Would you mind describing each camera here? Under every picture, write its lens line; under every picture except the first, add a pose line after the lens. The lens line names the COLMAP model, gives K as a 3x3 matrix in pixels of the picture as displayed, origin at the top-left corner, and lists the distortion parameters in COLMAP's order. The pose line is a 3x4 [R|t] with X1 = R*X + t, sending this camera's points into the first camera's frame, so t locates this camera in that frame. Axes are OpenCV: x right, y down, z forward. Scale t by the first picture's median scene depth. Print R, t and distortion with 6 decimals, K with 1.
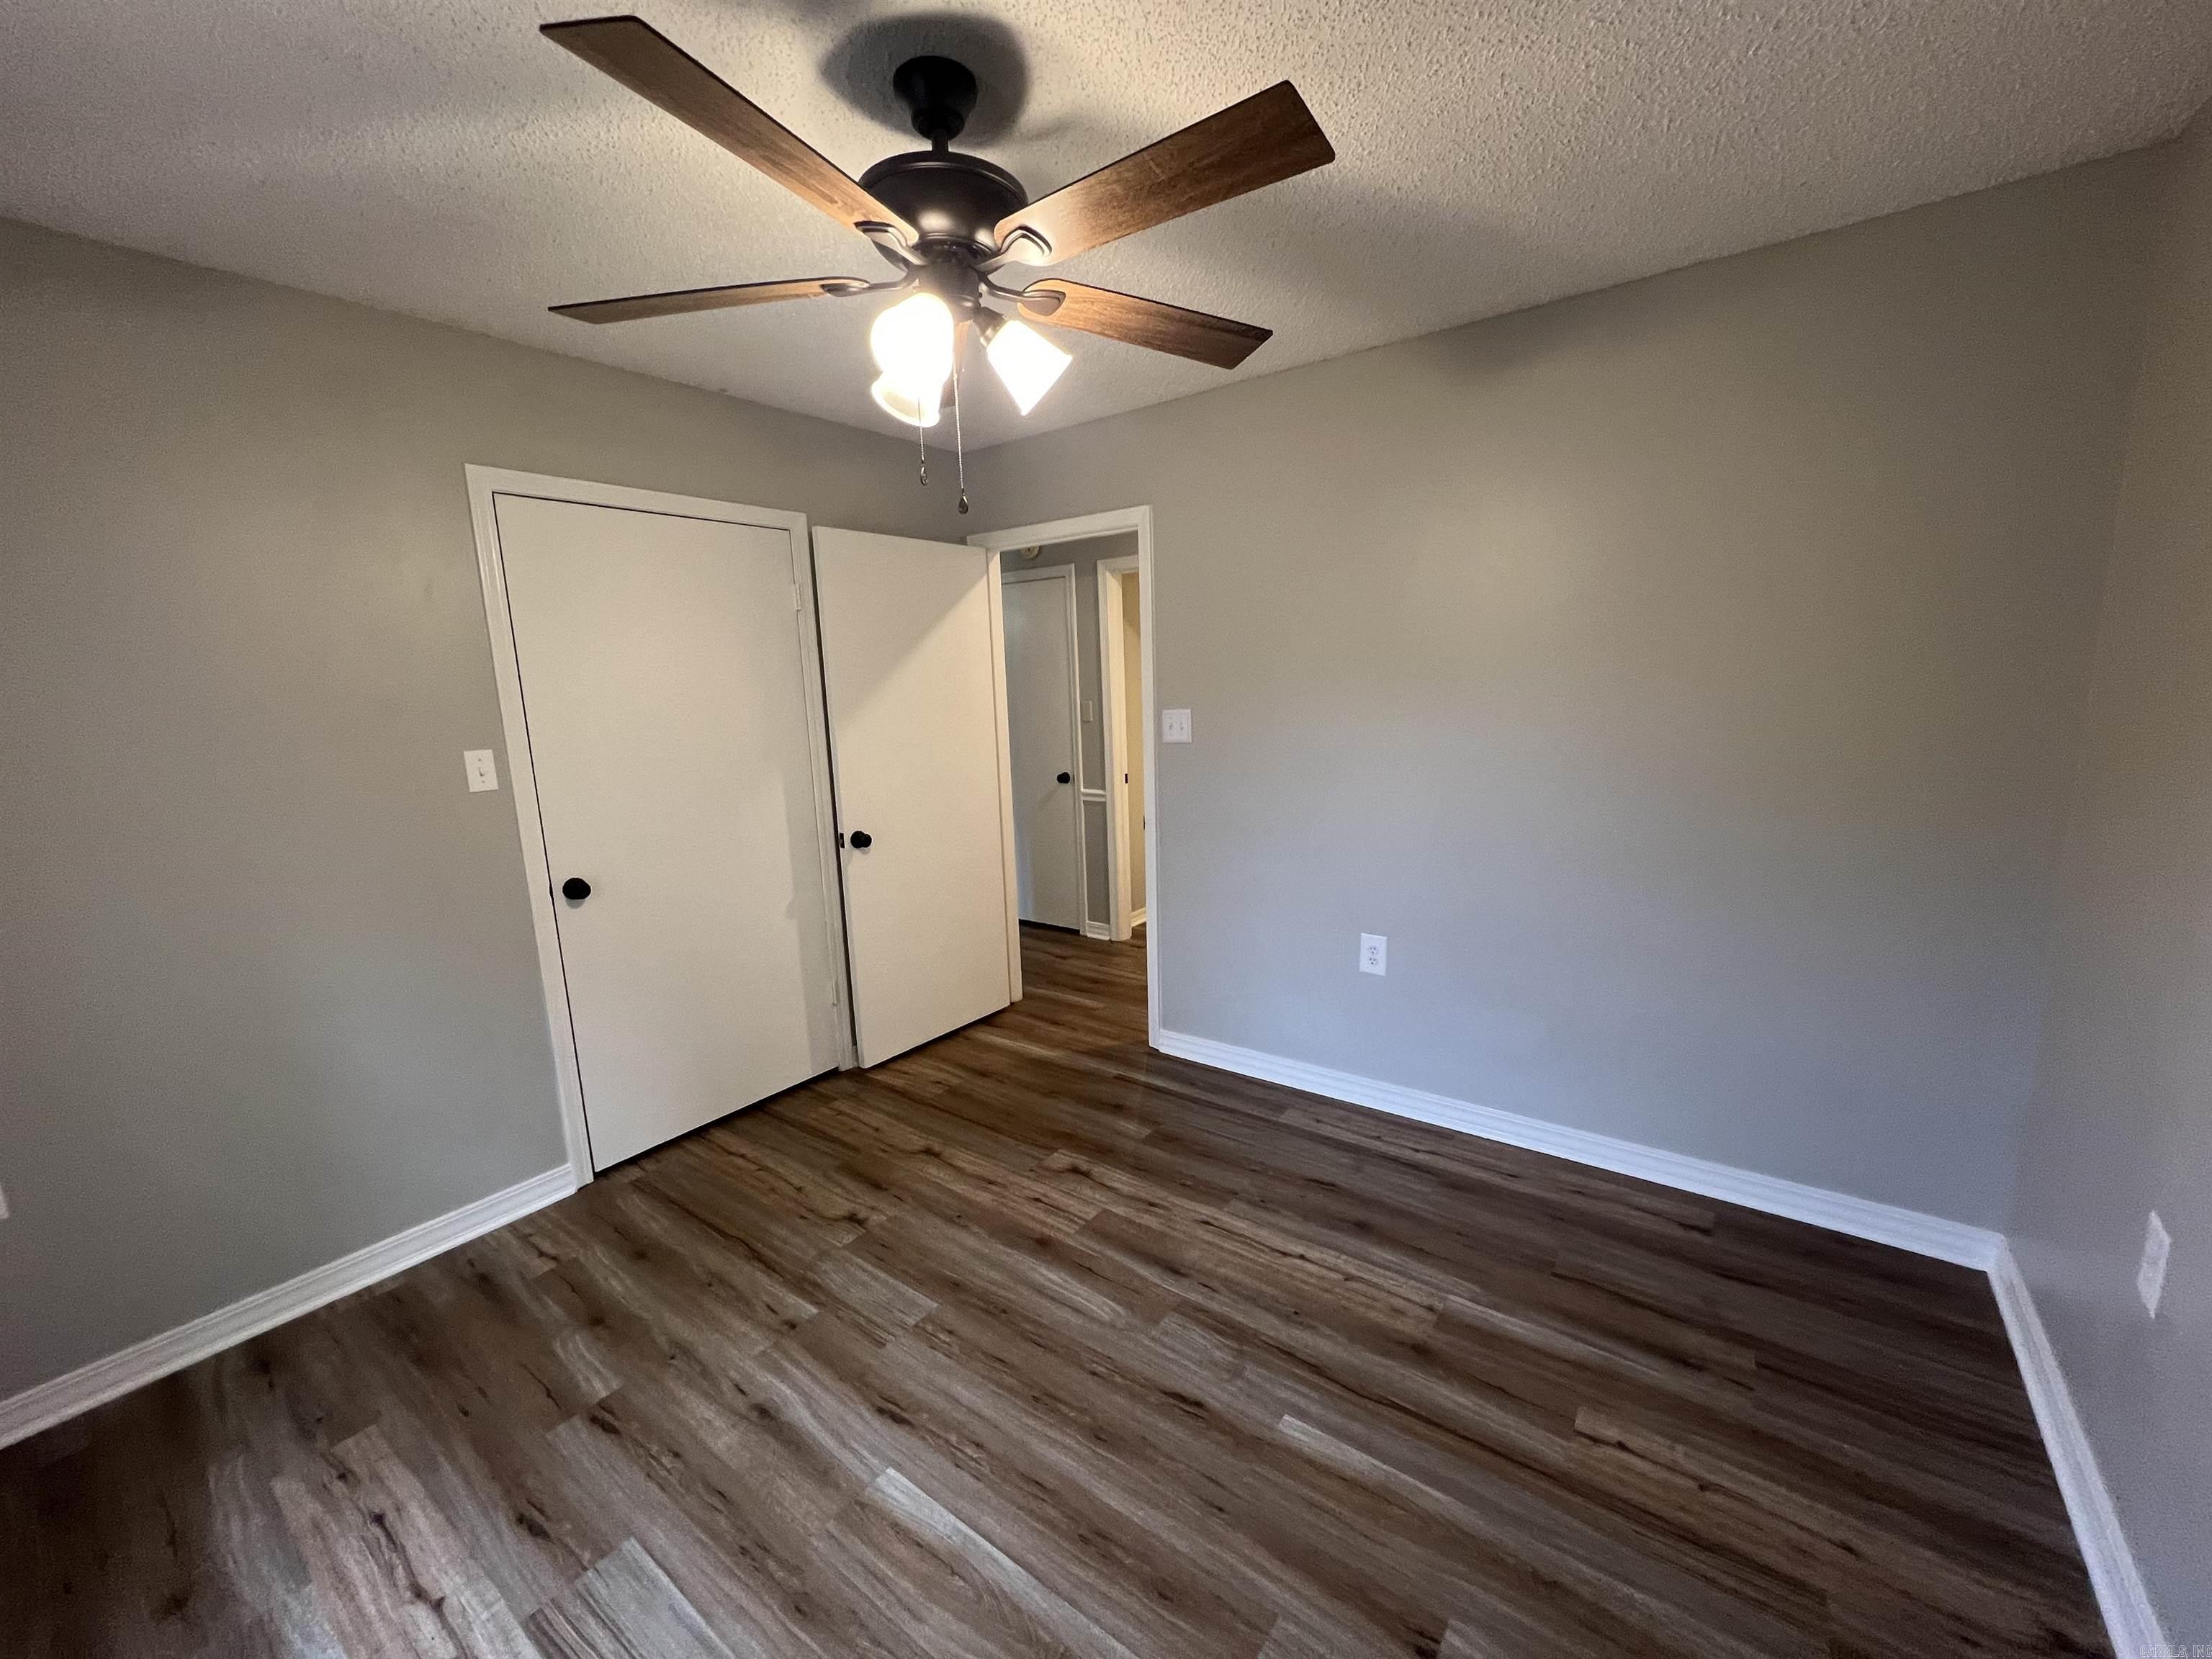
lens RADIAL K [[881.9, 0, 1109.0], [0, 881.9, 831.3], [0, 0, 1]] dist [-0.001118, 0.000508]
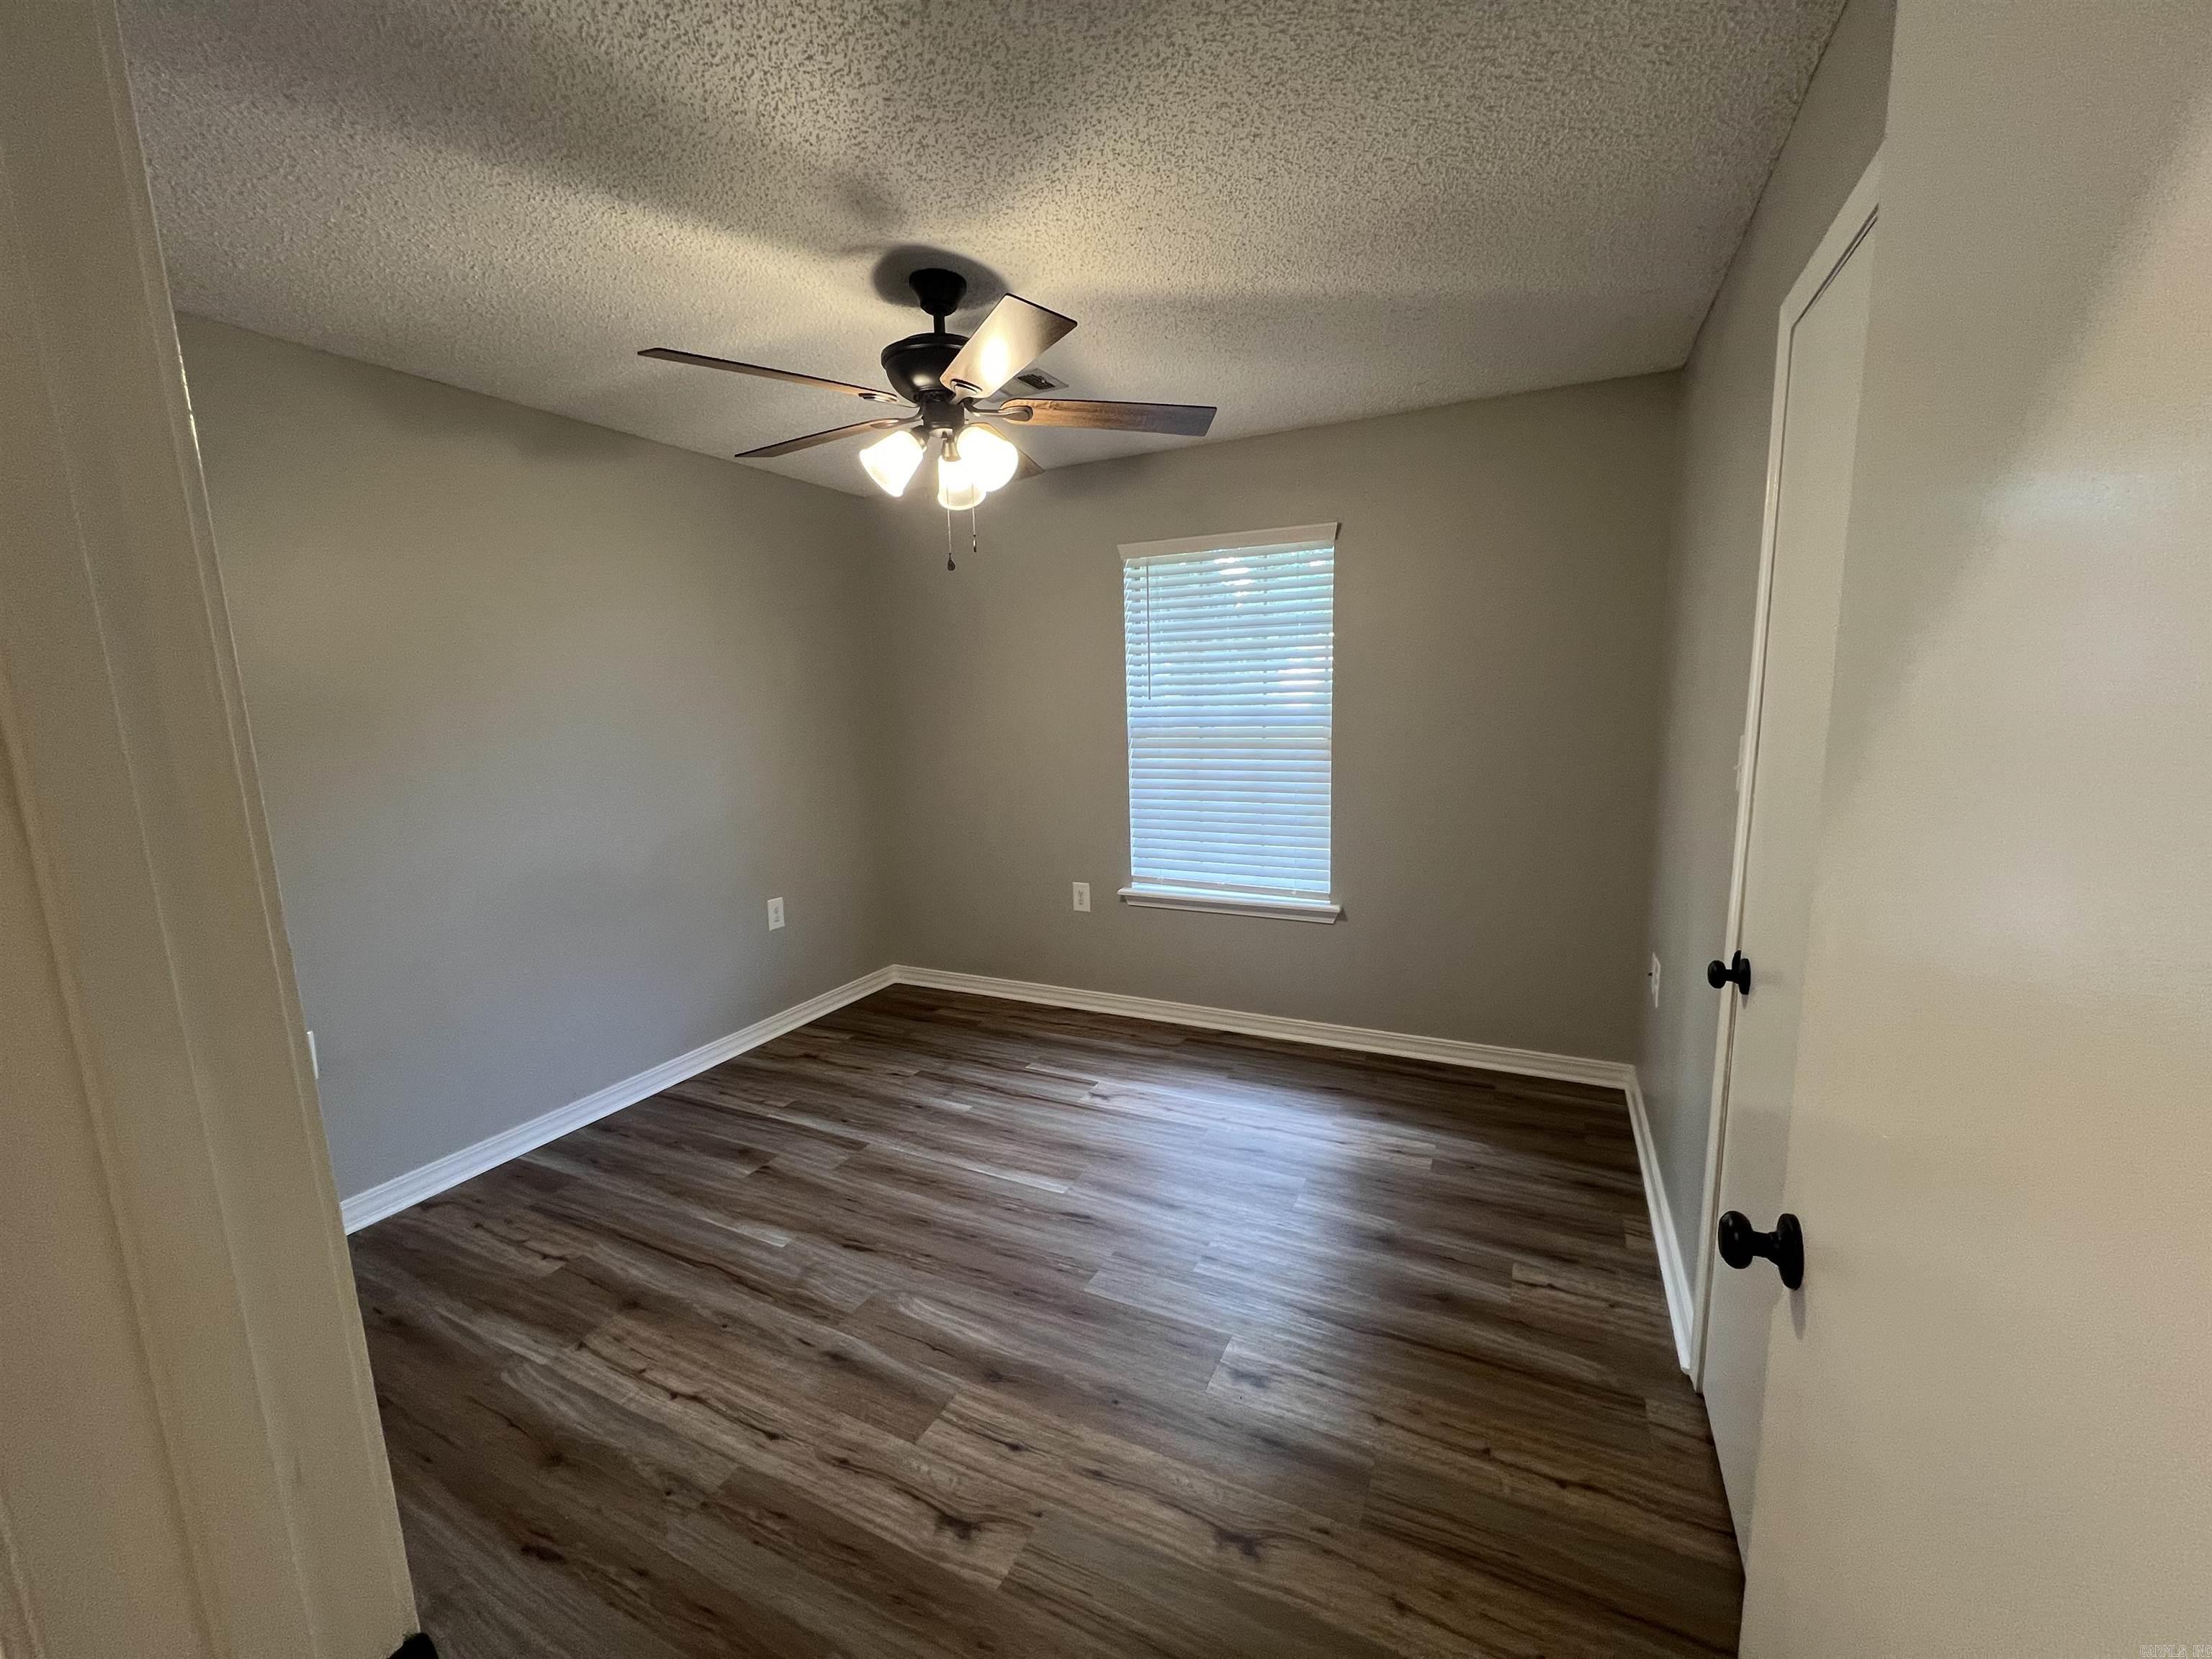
lens RADIAL K [[881.9, 0, 1120.6], [0, 881.9, 830.0], [0, 0, 1]] dist [-0.001118, 0.000508]
pose [[-0.977914, 0.088880, -0.189166, -0.089353], [0.023663, 0.946338, 0.322312, -0.301714], [0.207663, 0.310717, -0.927540, 1.797066]]
